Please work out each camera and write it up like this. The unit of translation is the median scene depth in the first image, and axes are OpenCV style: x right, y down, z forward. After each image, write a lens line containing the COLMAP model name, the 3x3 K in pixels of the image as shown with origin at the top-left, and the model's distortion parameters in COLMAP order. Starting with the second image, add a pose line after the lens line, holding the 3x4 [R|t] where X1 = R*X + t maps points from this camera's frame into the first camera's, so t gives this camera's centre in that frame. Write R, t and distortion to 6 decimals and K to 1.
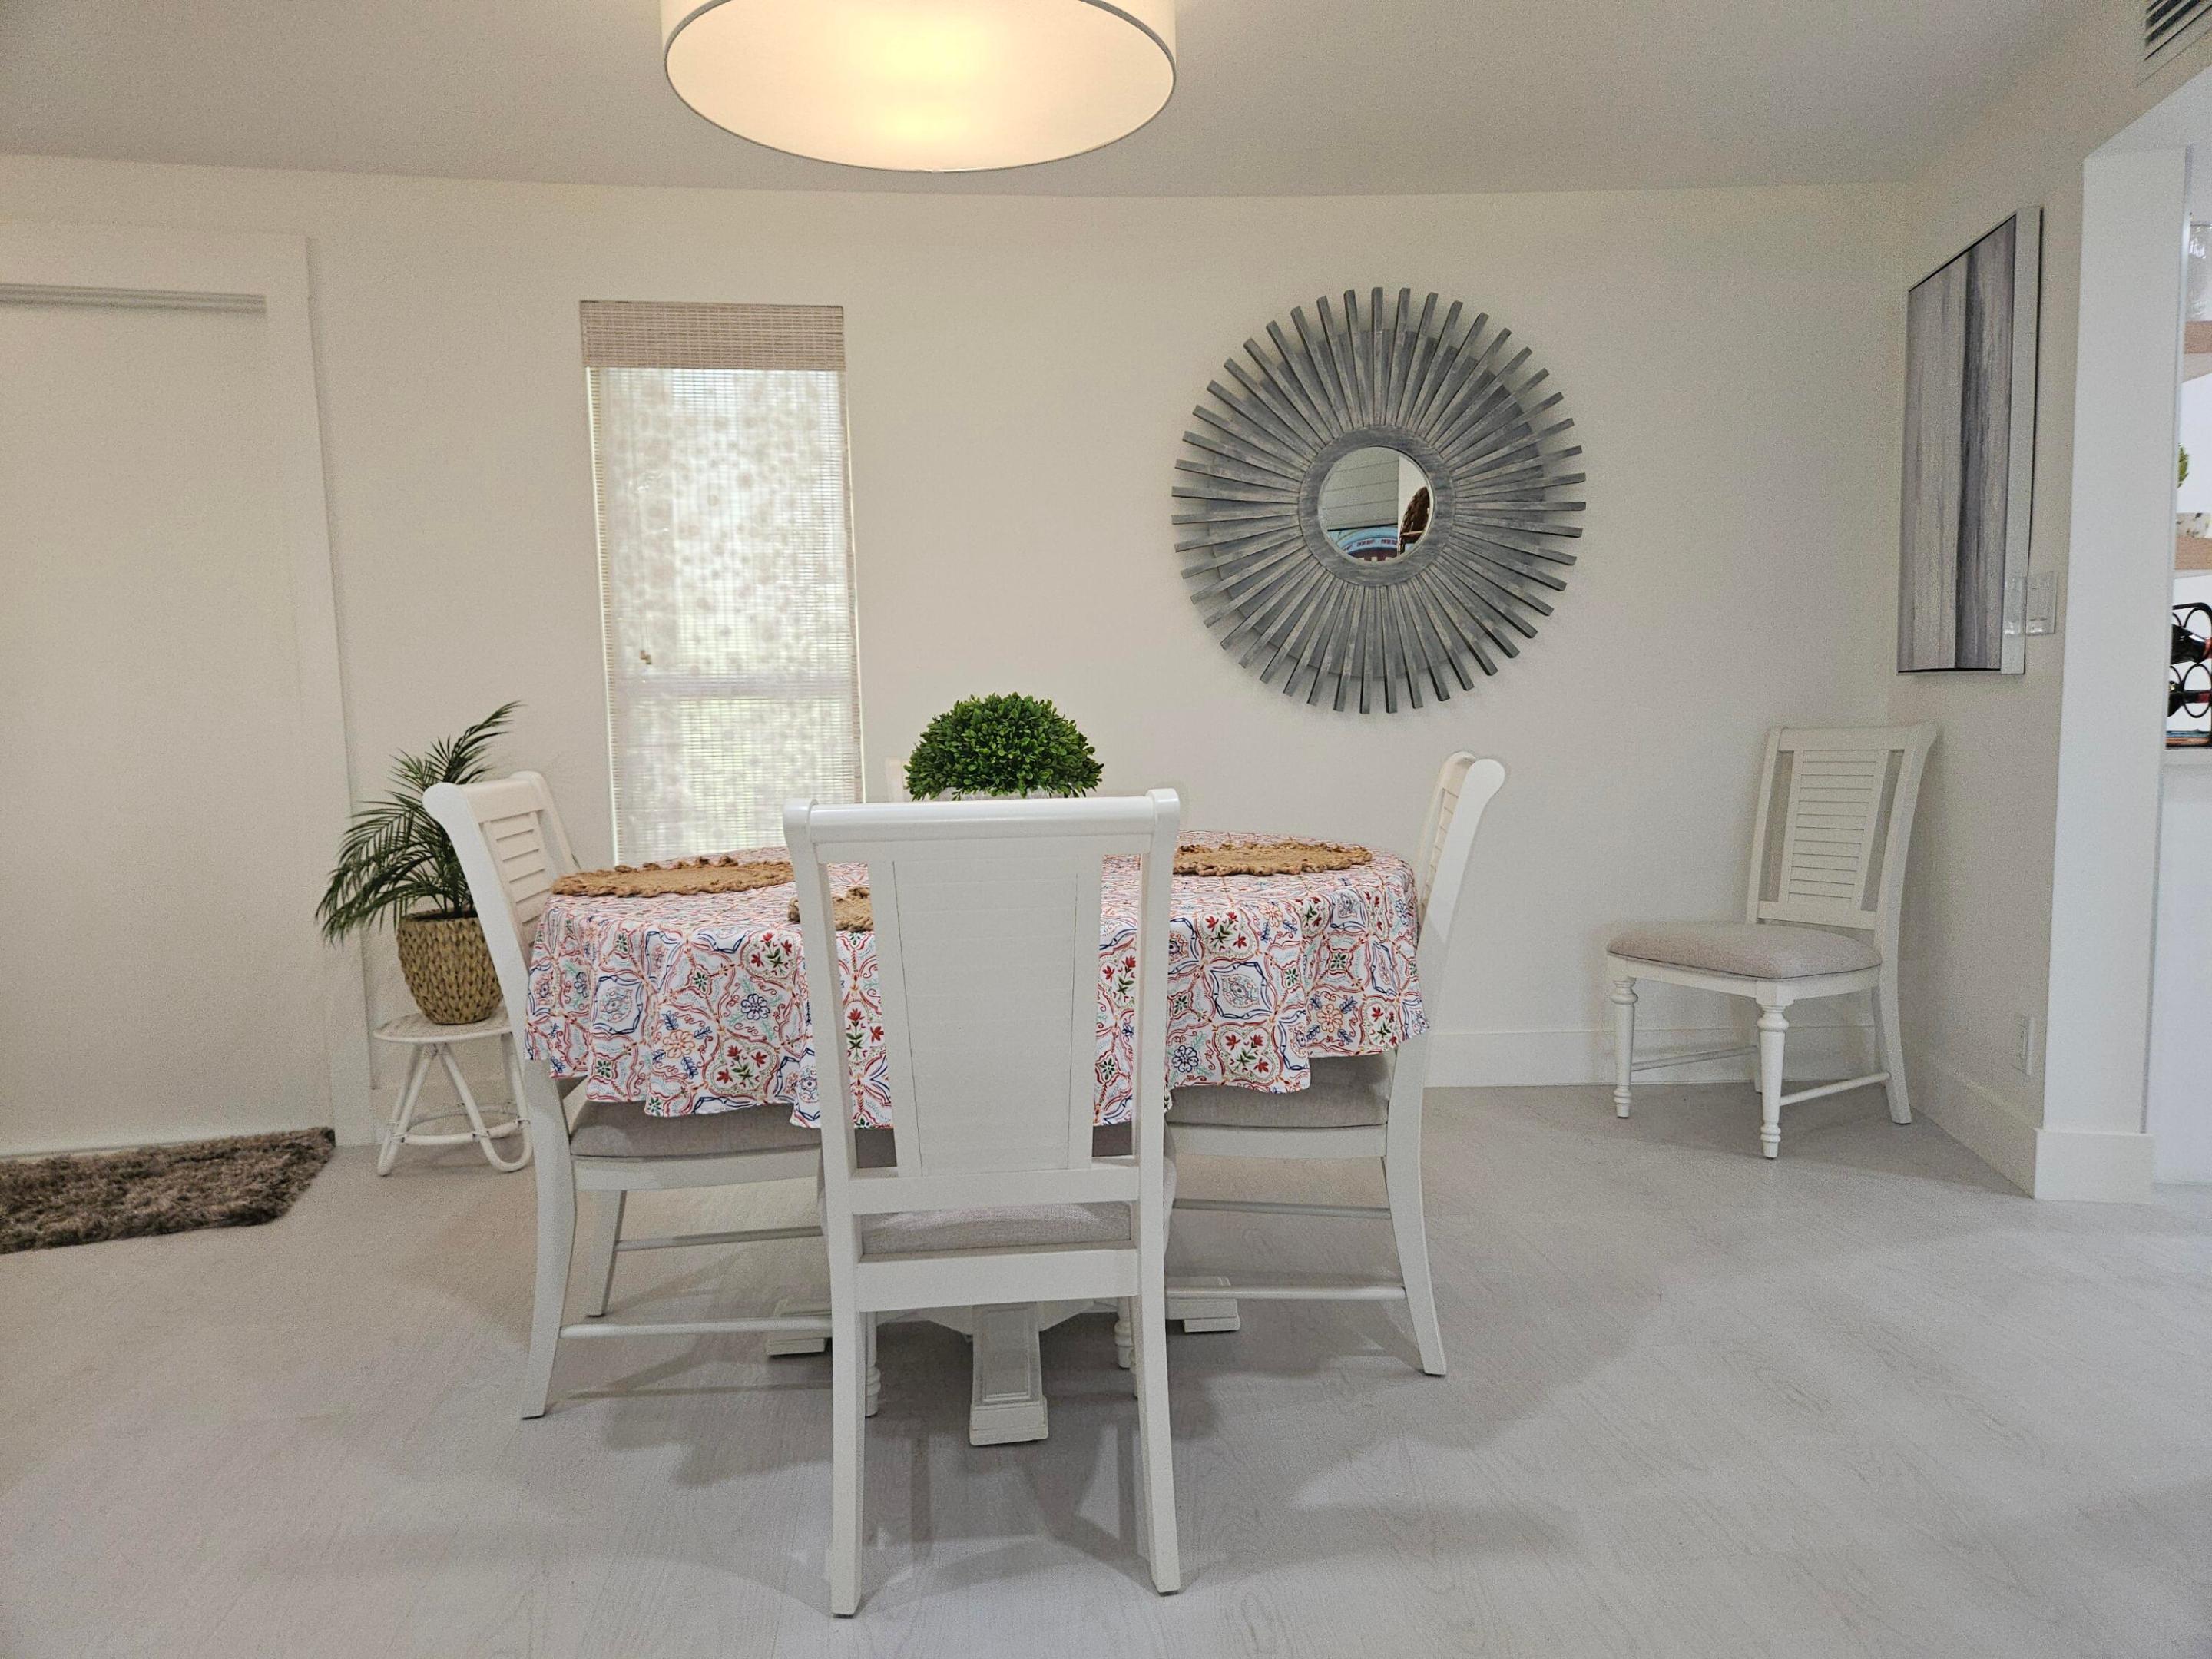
lens RADIAL K [[1475.2, 0, 1115.5], [0, 1475.2, 845.8], [0, 0, 1]] dist [0.063159, -0.047987]
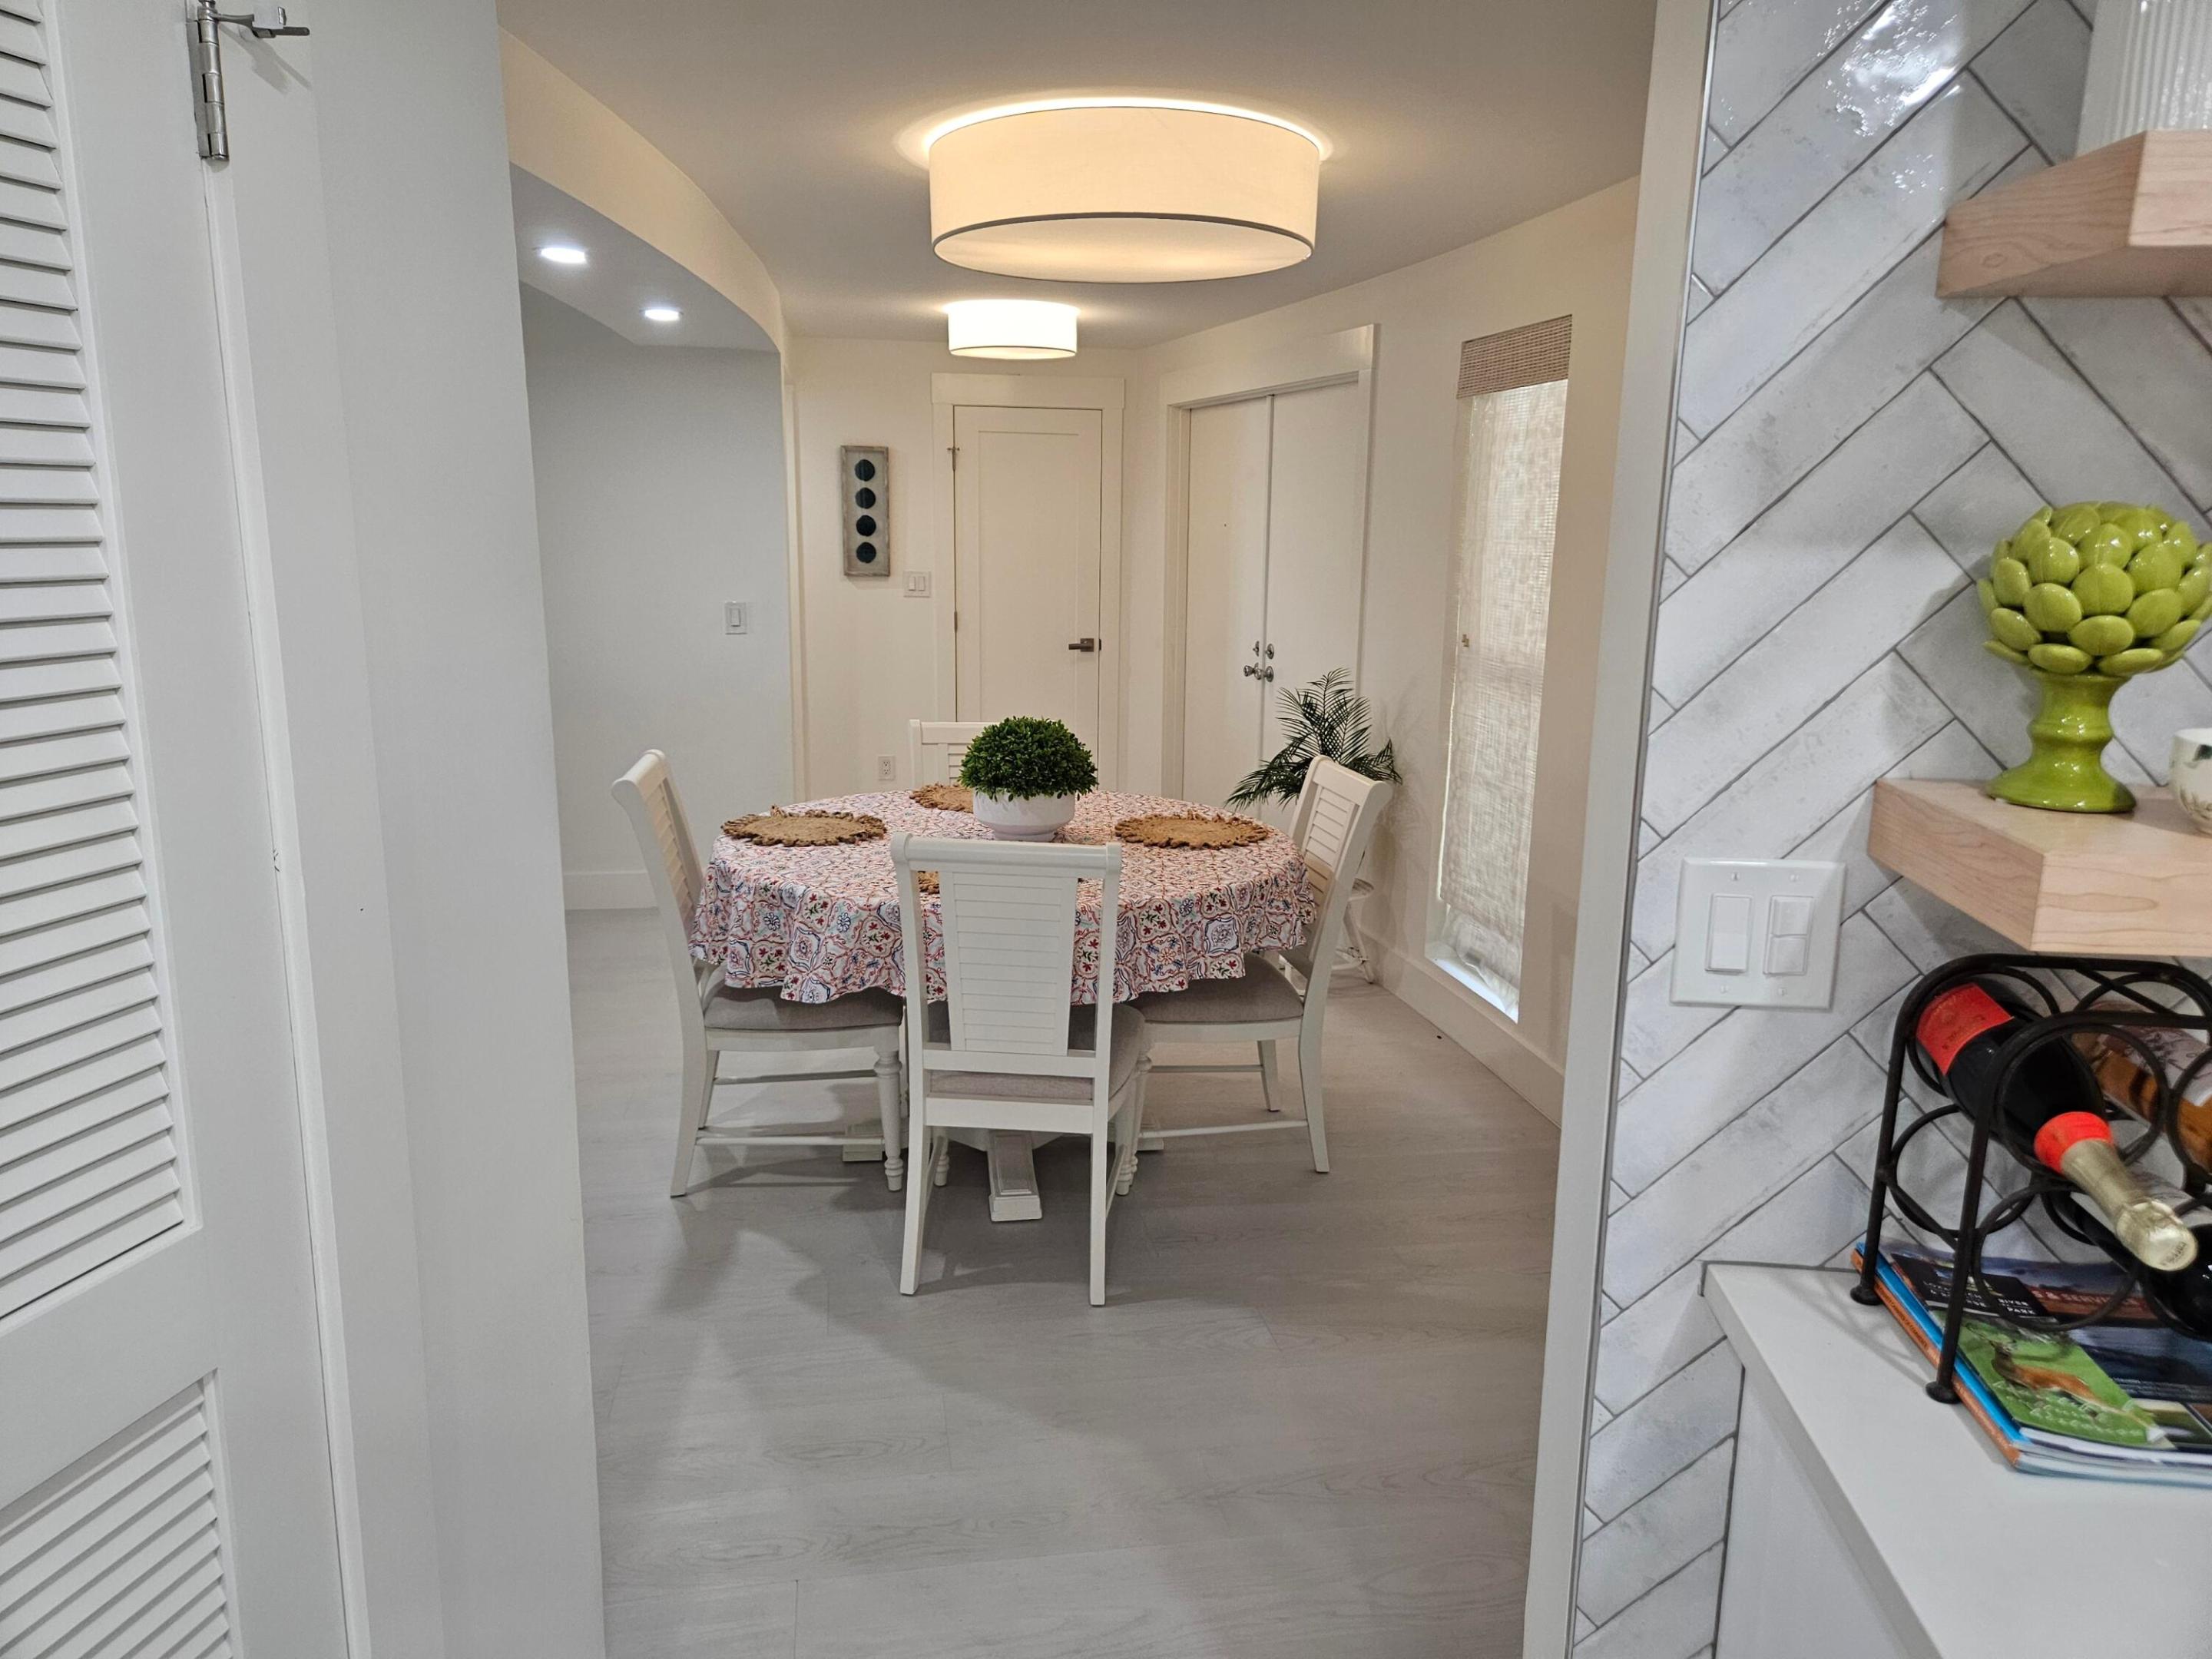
lens RADIAL K [[1475.2, 0, 1104.0], [0, 1475.2, 828.9], [0, 0, 1]] dist [0.063159, -0.047987]
pose [[0.061655, 0.229211, -0.971422, 0.849339], [-0.122205, 0.967685, 0.220573, -0.206414], [0.990588, 0.105113, 0.087674, 0.624273]]
